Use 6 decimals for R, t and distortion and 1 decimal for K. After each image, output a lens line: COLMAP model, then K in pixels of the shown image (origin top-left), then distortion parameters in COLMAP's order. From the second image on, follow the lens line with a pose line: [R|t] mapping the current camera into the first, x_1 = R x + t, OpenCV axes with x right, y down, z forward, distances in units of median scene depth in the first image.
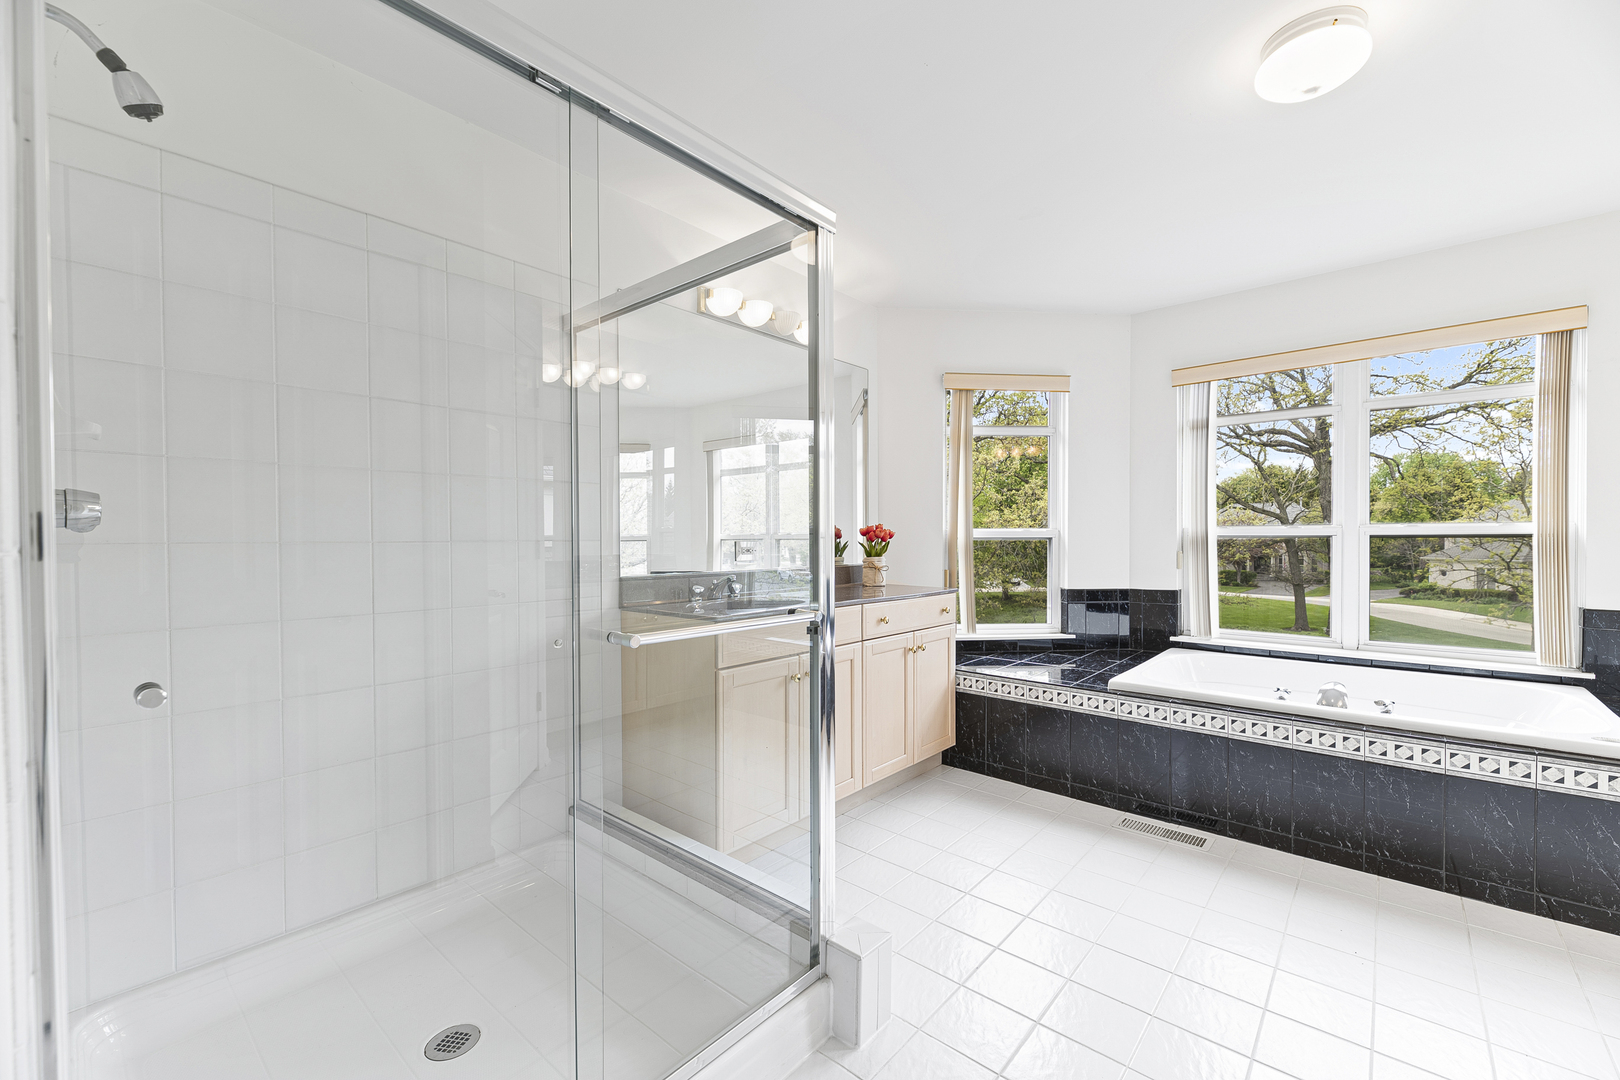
lens RADIAL K [[656.7, 0, 819.4], [0, 656.7, 548.6], [0, 0, 1]] dist [0.001988, -0.000578]
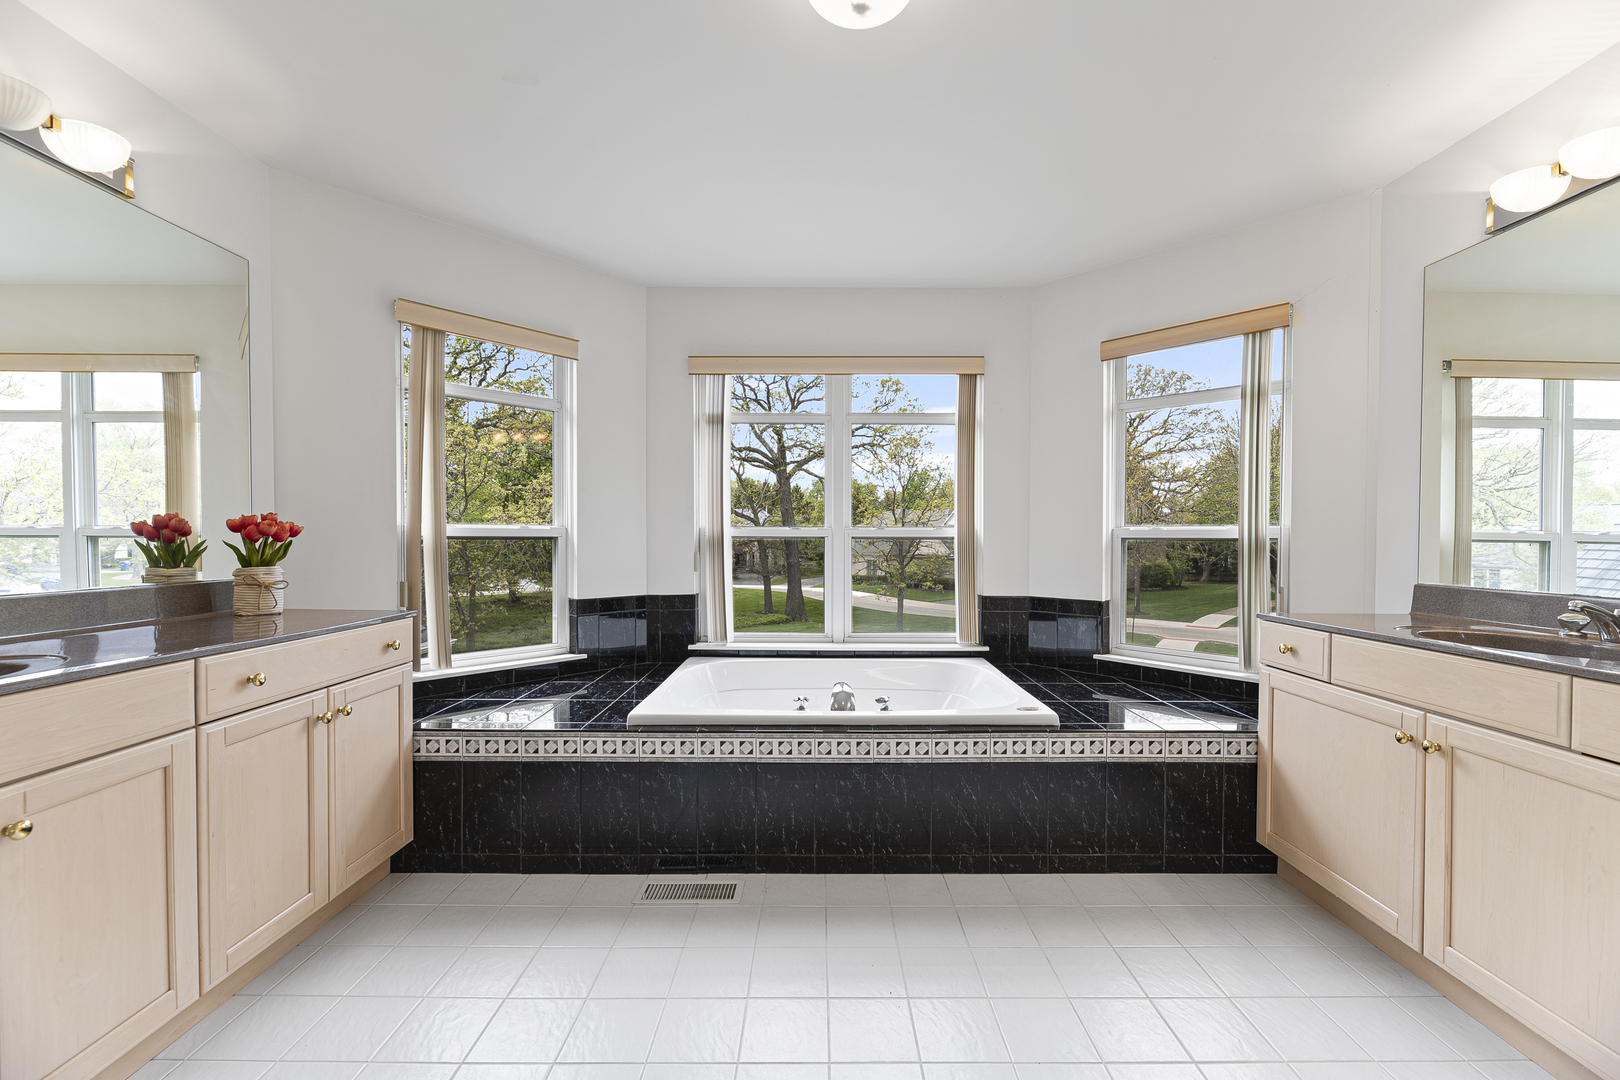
lens RADIAL K [[656.7, 0, 819.4], [0, 656.7, 548.6], [0, 0, 1]] dist [0.001988, -0.000578]
pose [[0.756998, -0.005054, 0.653398, 0.078830], [0.003863, 0.999987, 0.003260, -0.004079], [-0.653406, 0.000056, 0.757007, 0.200554]]
